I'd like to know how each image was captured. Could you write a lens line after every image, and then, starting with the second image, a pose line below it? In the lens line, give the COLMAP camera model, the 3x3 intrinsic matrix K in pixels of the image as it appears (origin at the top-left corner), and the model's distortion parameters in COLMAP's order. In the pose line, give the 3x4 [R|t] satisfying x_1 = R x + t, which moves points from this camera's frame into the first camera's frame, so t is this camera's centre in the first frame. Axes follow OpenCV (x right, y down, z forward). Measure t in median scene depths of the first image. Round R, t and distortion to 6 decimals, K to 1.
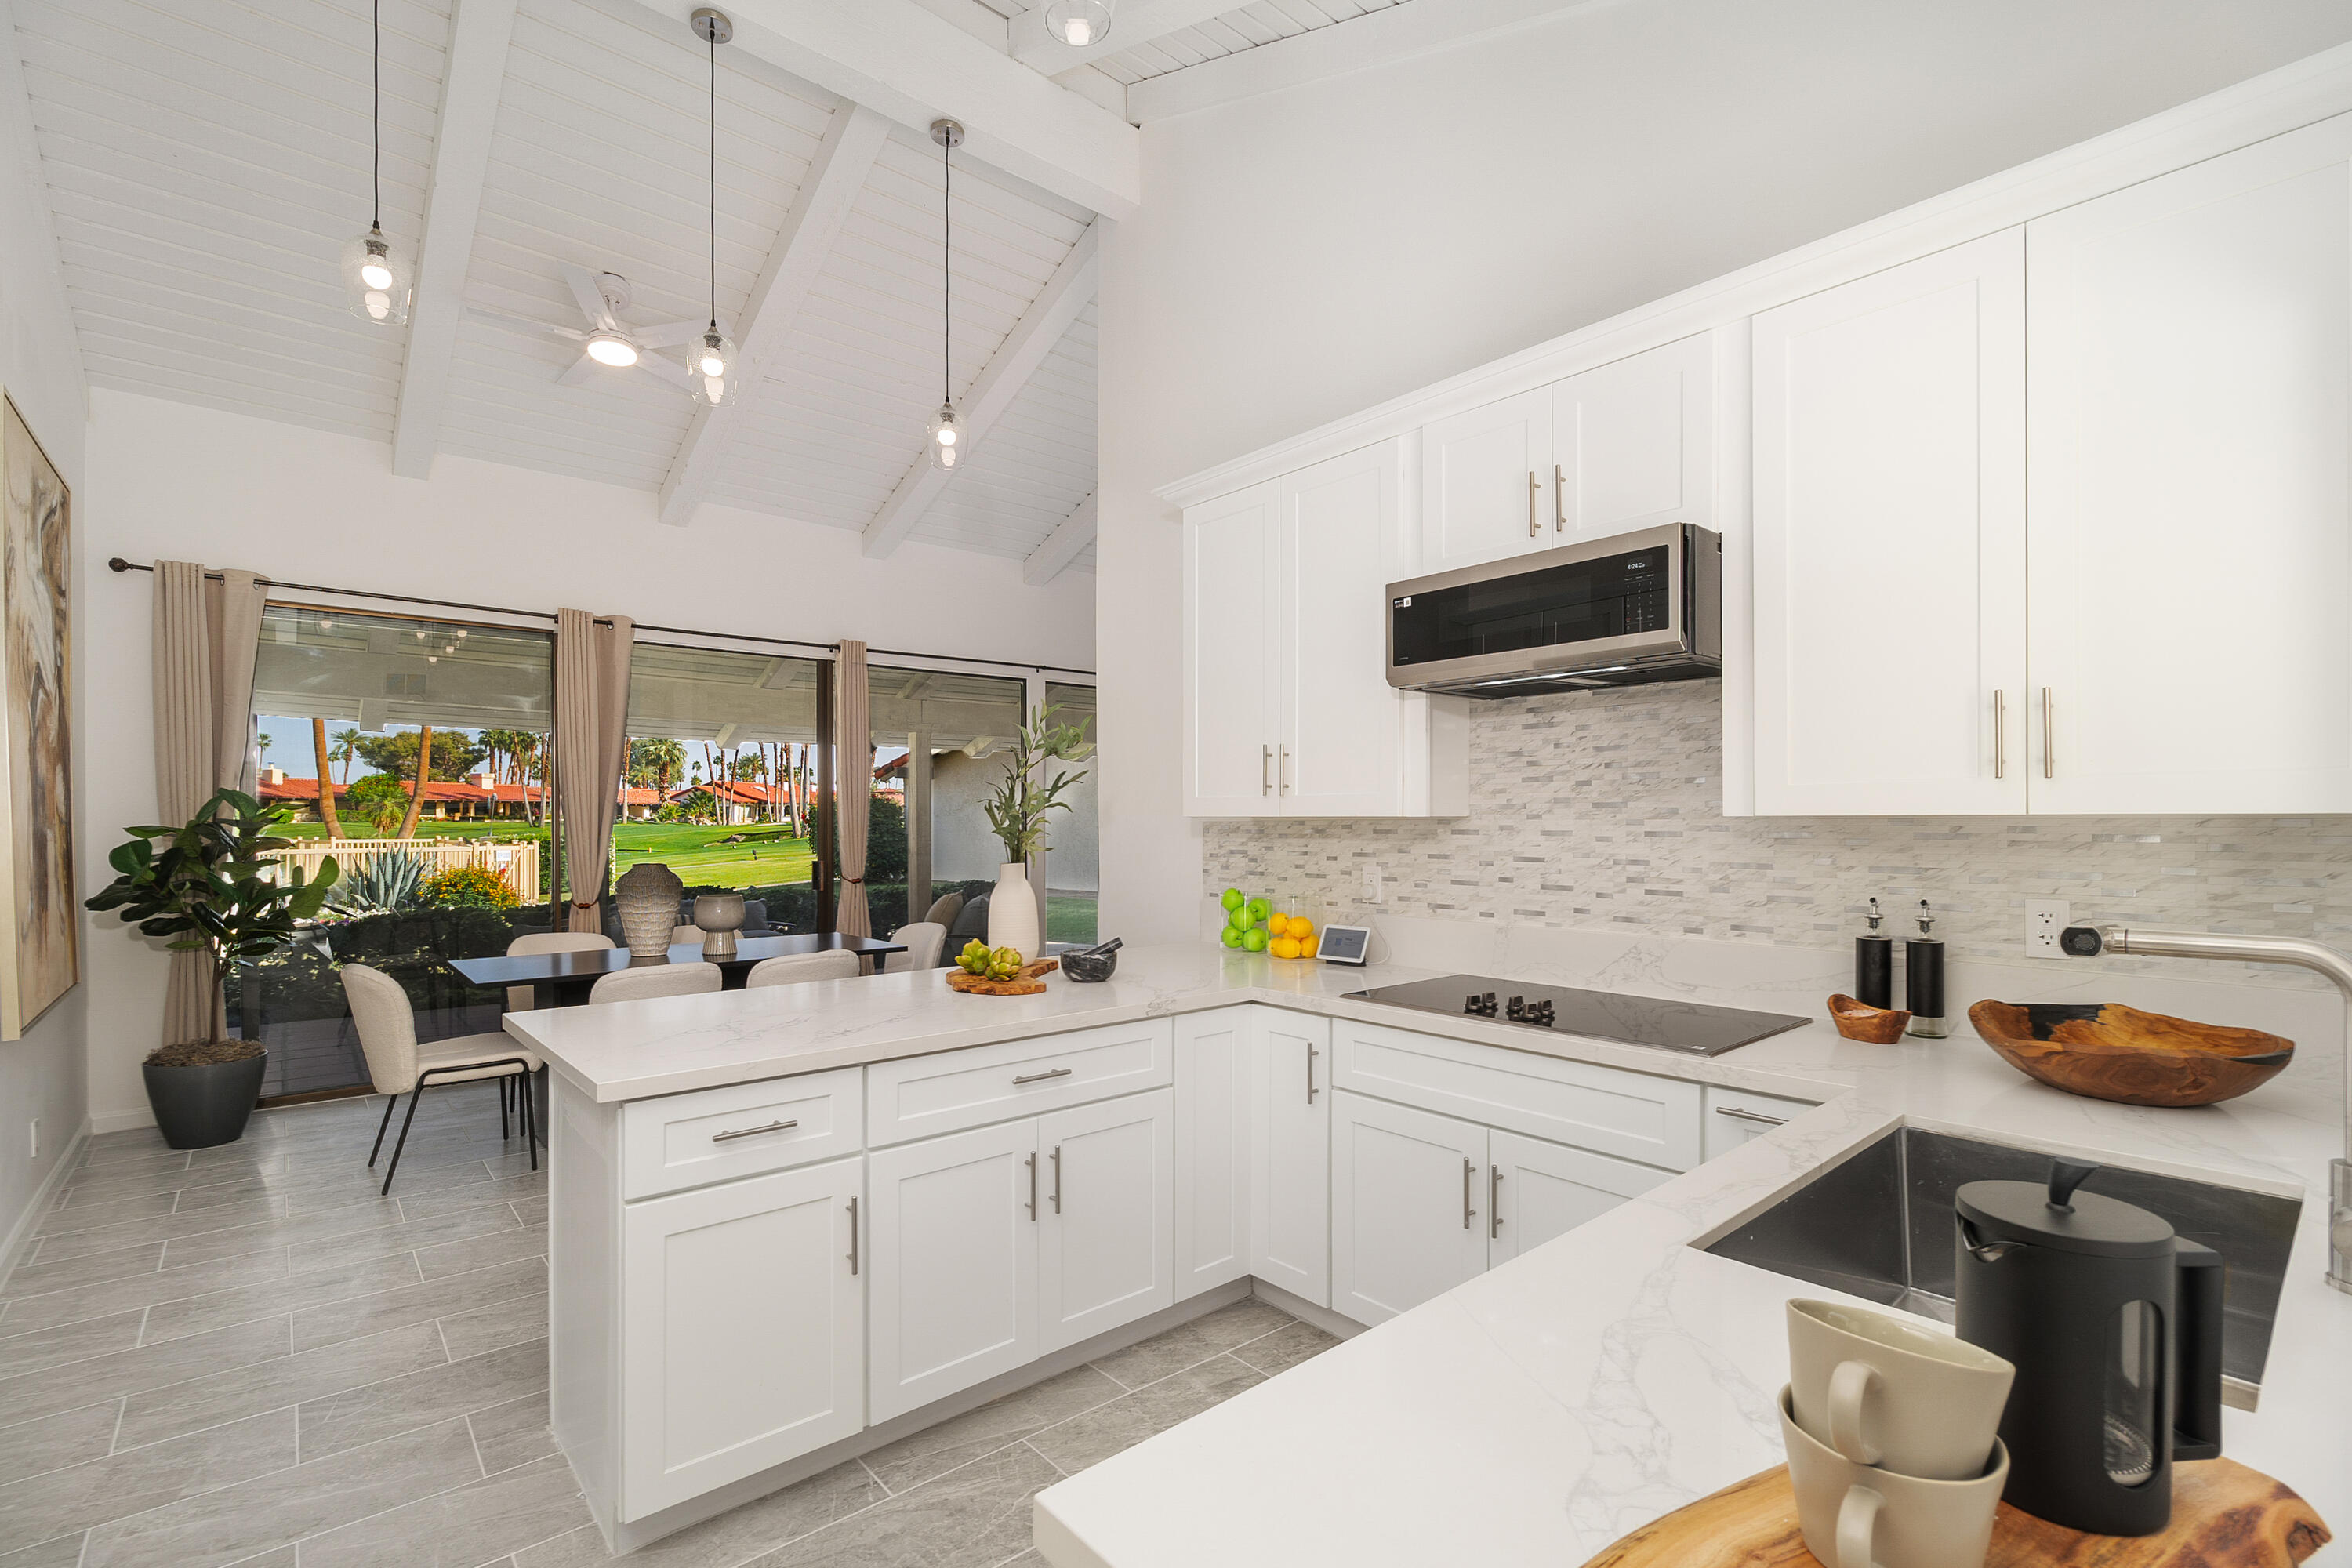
lens RADIAL K [[1030.9, 0, 1186.9], [0, 1030.9, 825.2], [0, 0, 1]] dist [-0.002809, -0.000126]
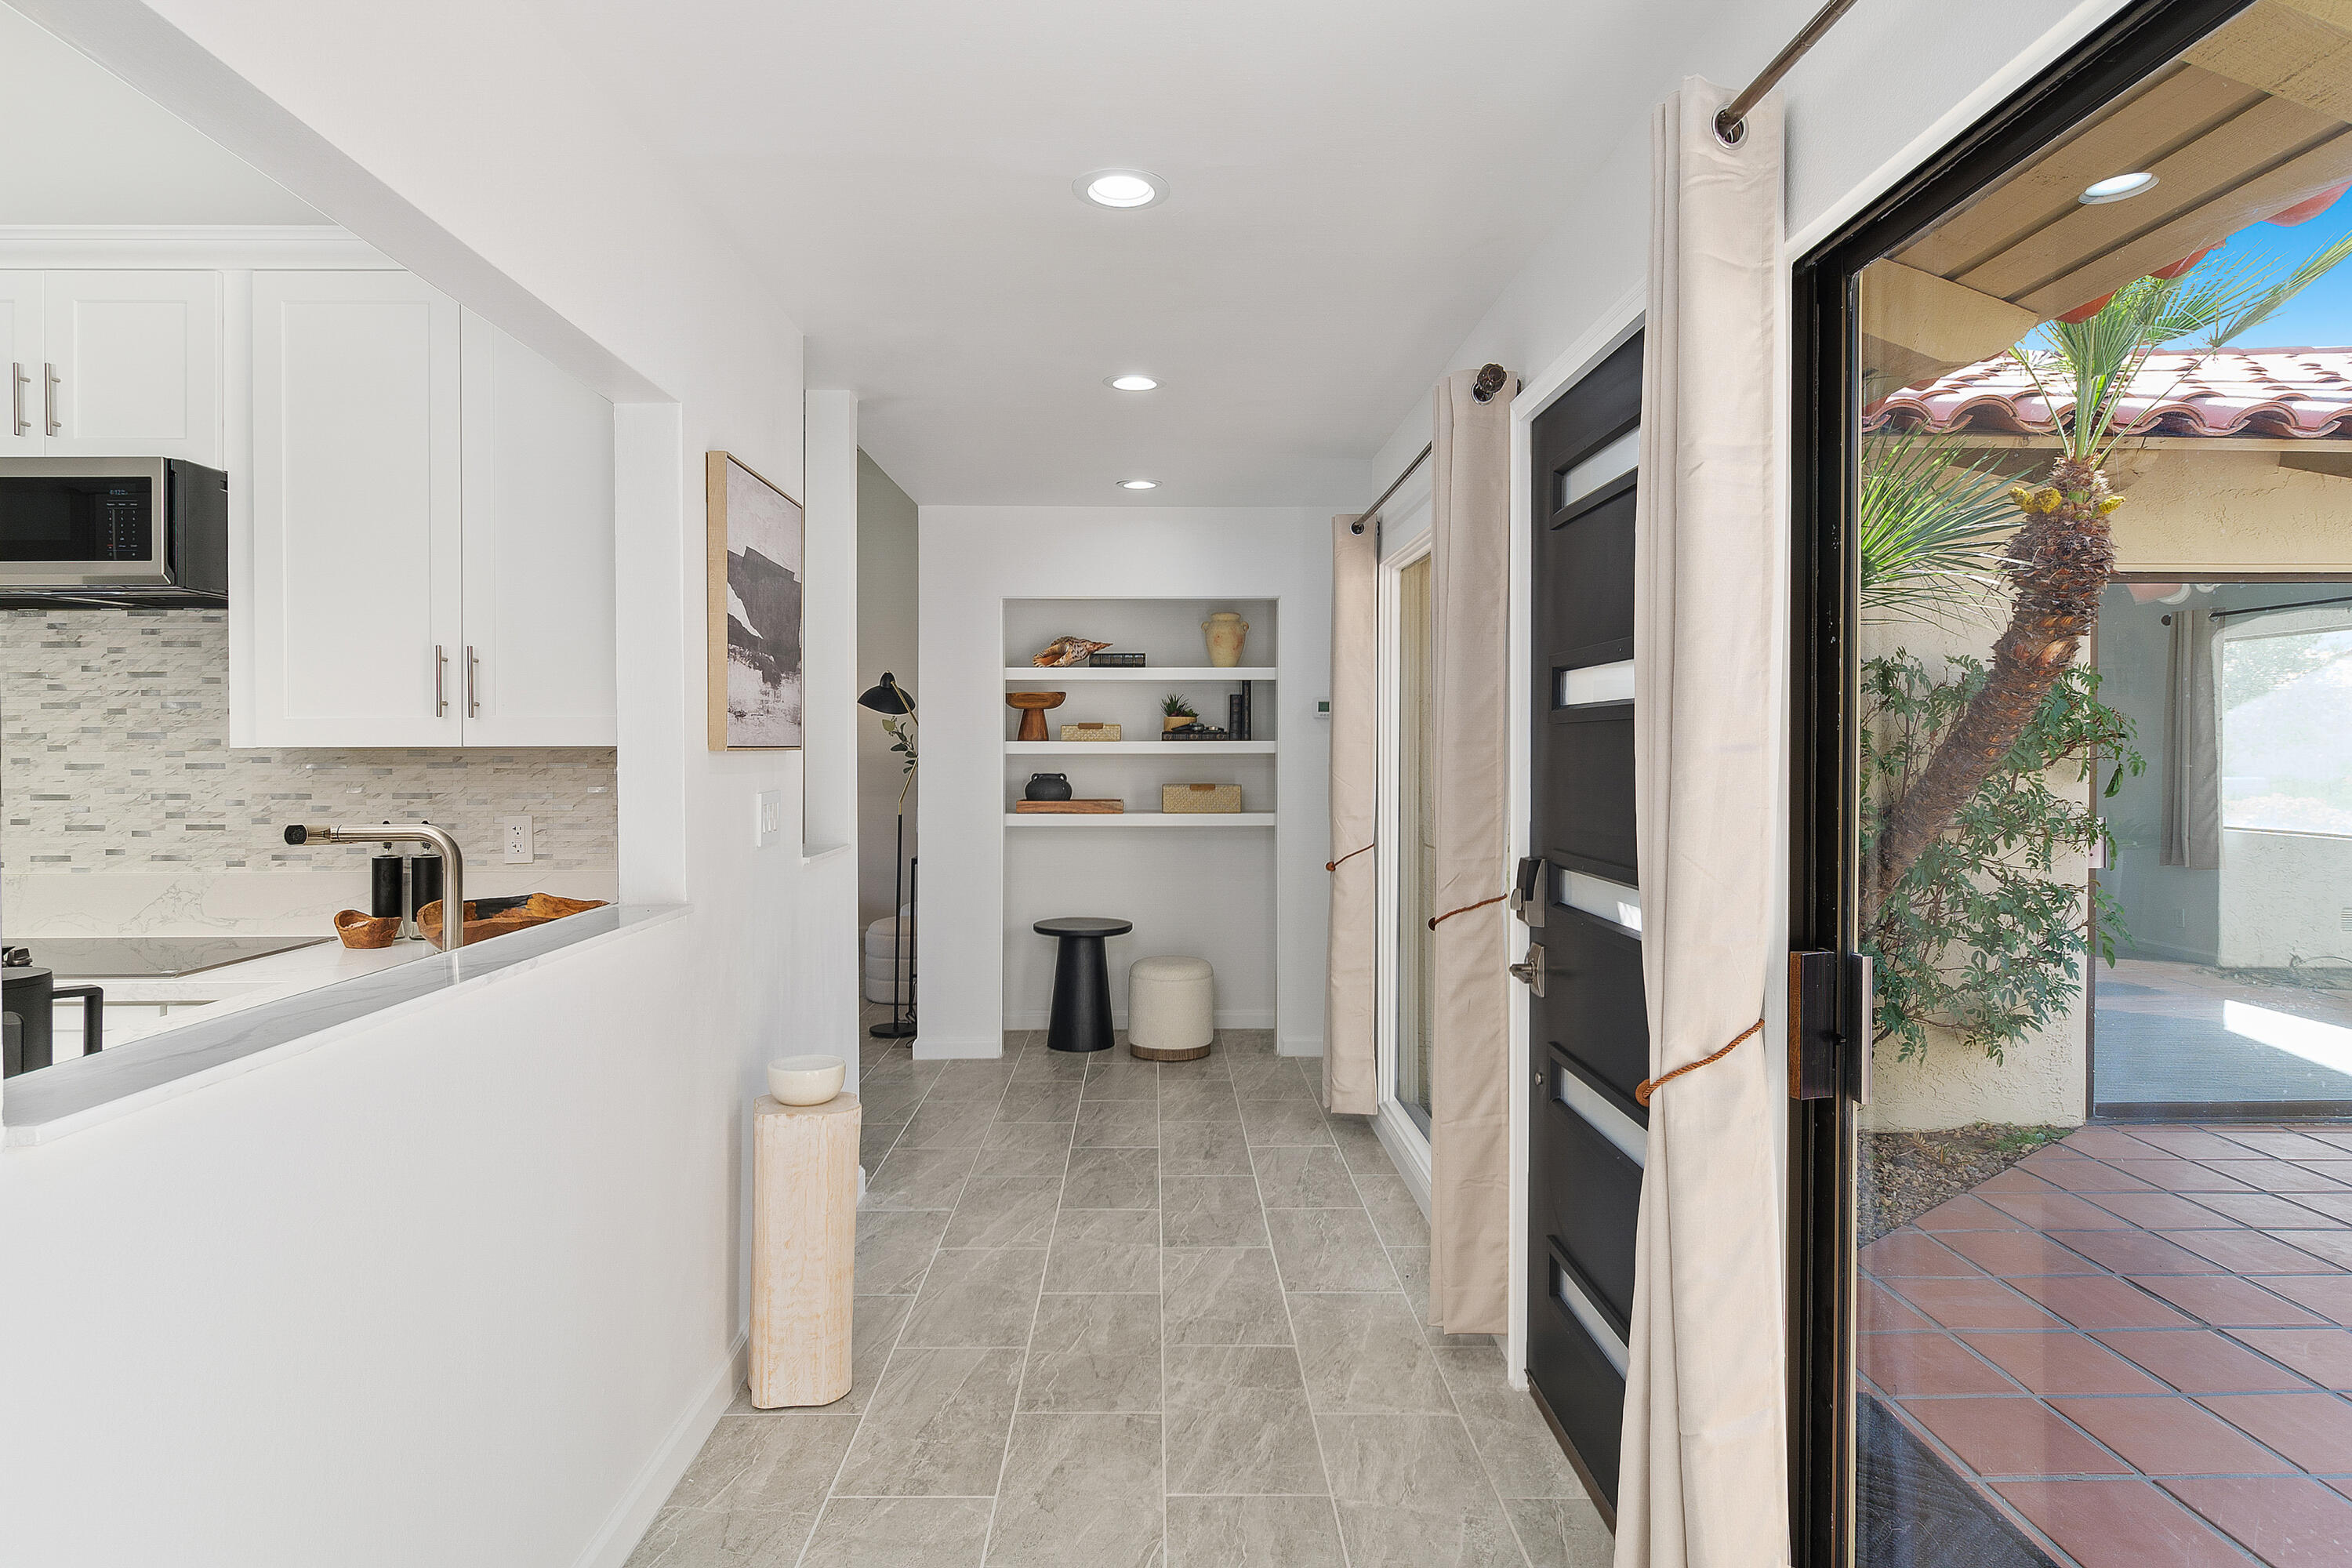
lens RADIAL K [[1292.7, 0, 1154.9], [0, 1292.7, 754.3], [0, 0, 1]] dist [0.001571, -0.002500]
pose [[0.652517, -0.000520, 0.757774, 0.123632], [0.005410, 0.999977, -0.003972, 0.006766], [-0.757755, 0.006691, 0.652505, -0.457770]]
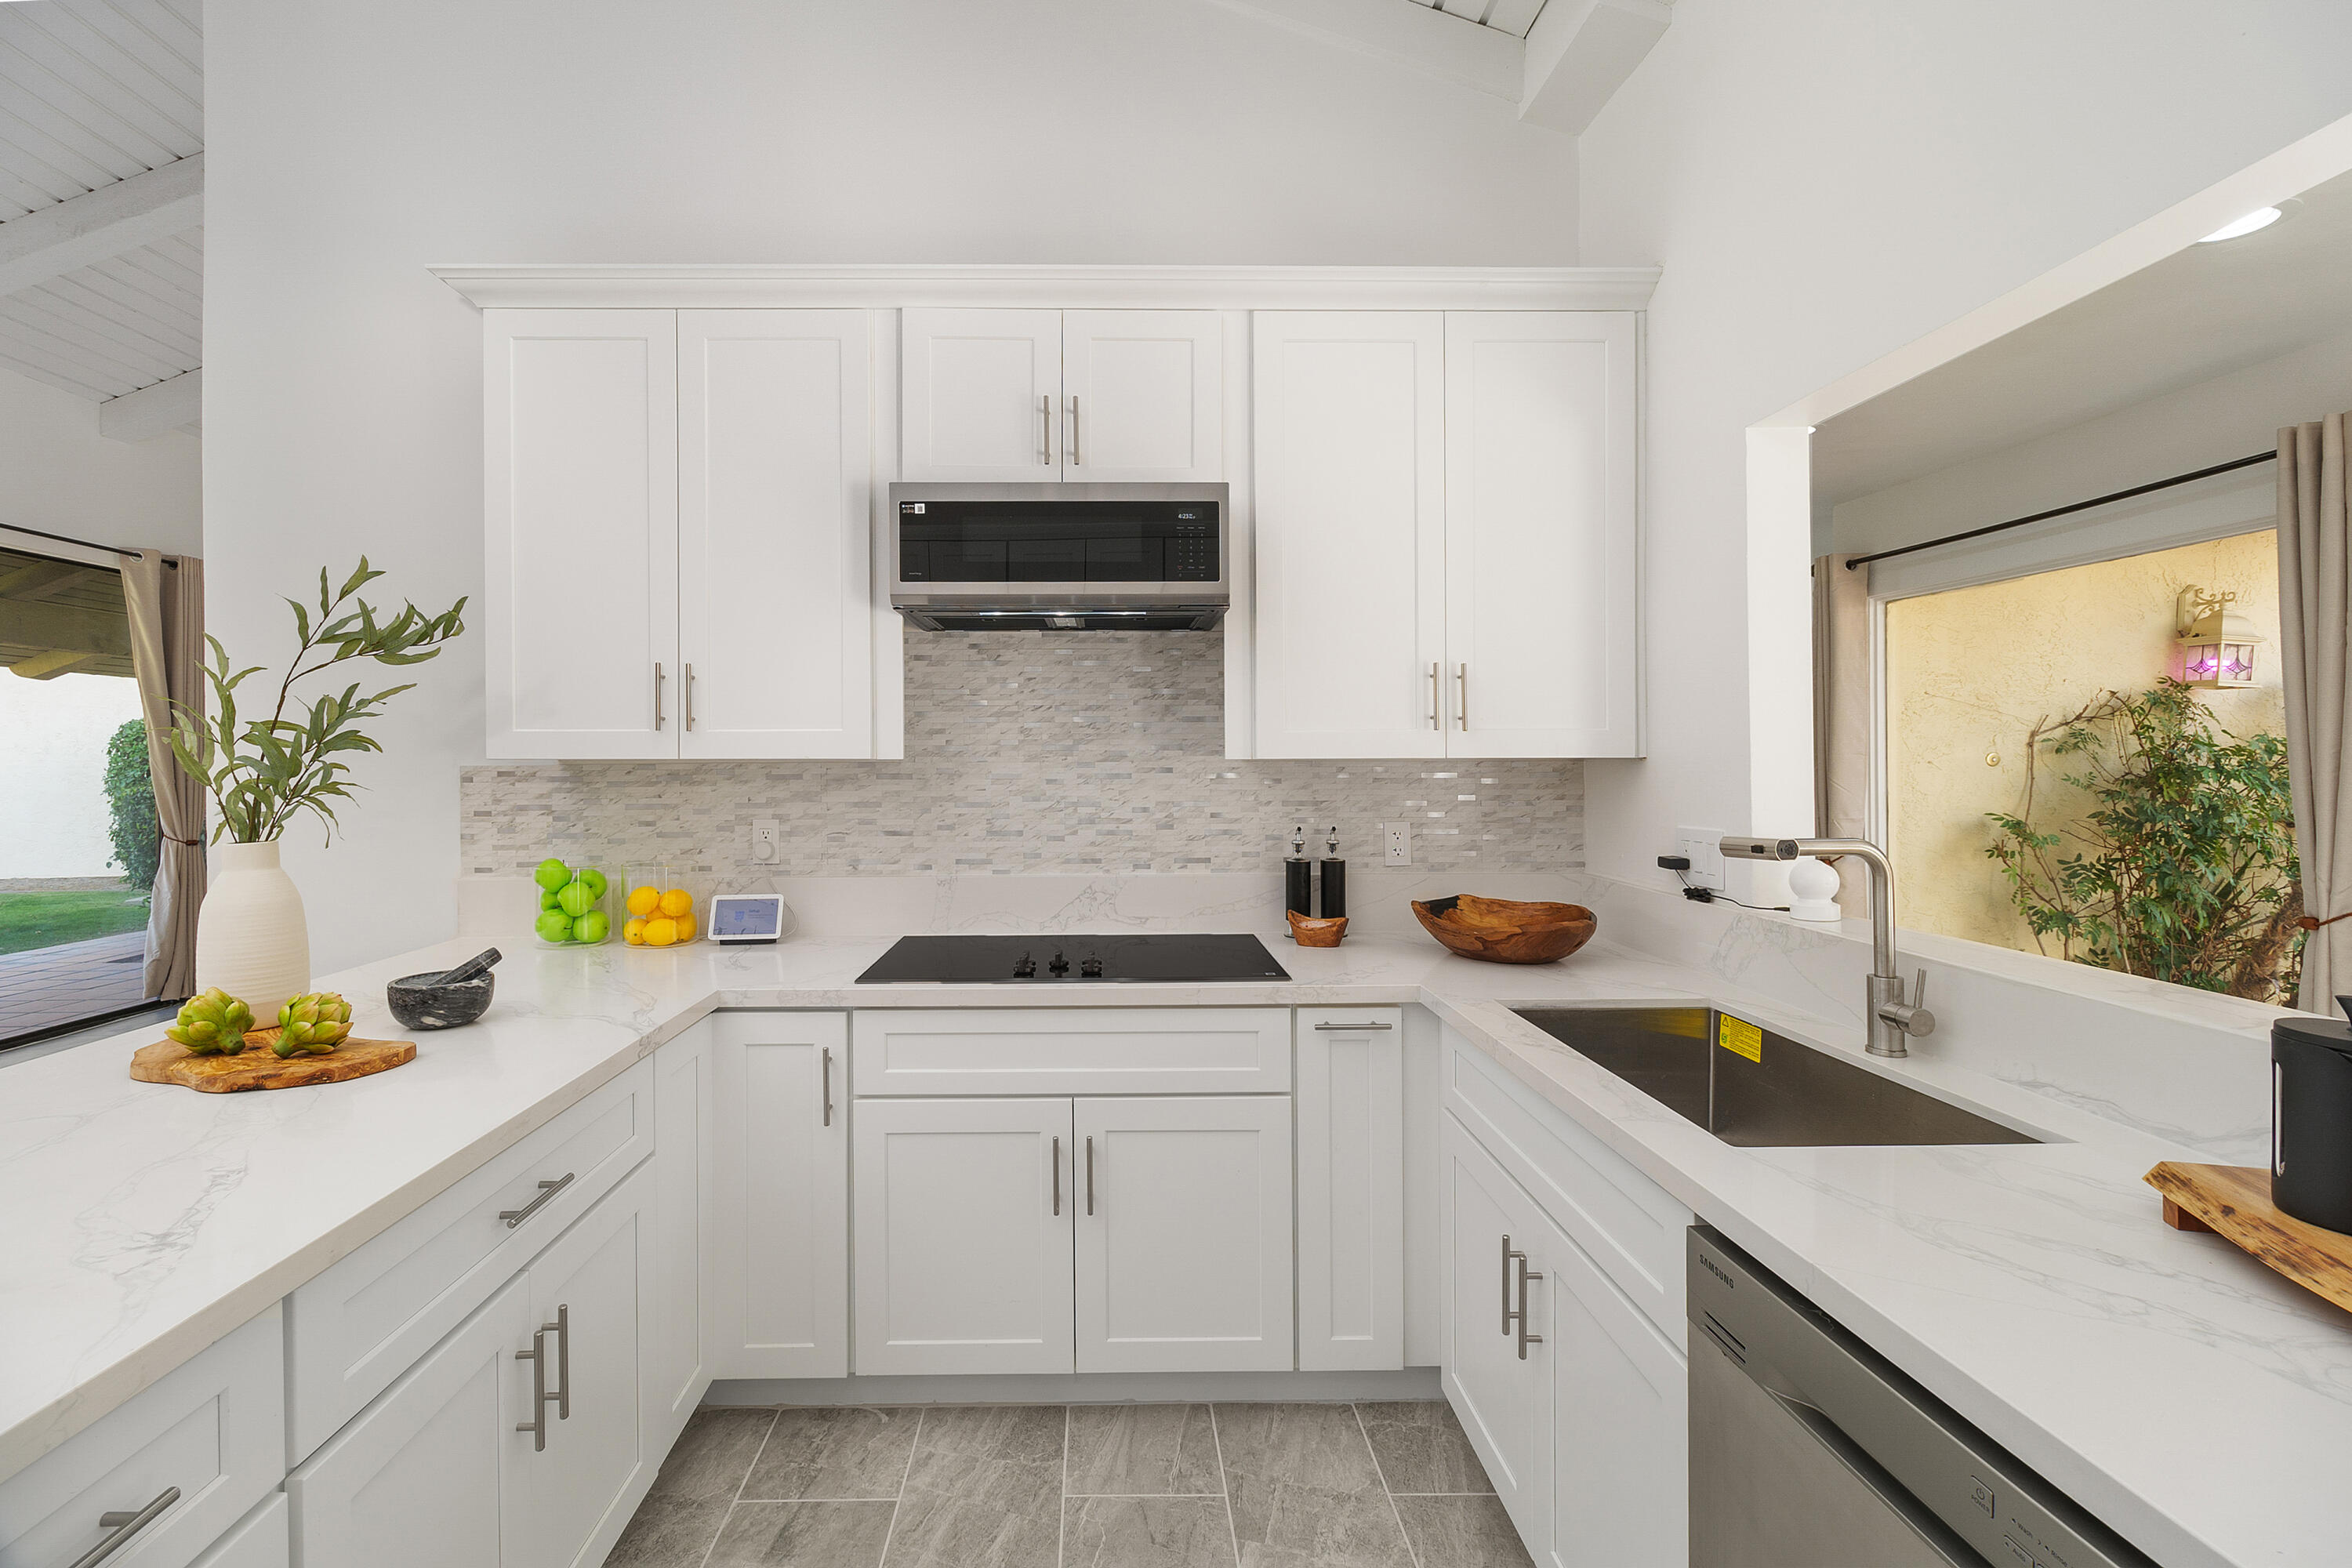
lens RADIAL K [[1030.9, 0, 1091.5], [0, 1030.9, 759.9], [0, 0, 1]] dist [-0.002809, -0.000126]
pose [[0.655833, -0.000294, 0.754906, -0.334930], [0.005216, 0.999978, -0.004142, -0.003473], [-0.754888, 0.006654, 0.655820, 0.327976]]
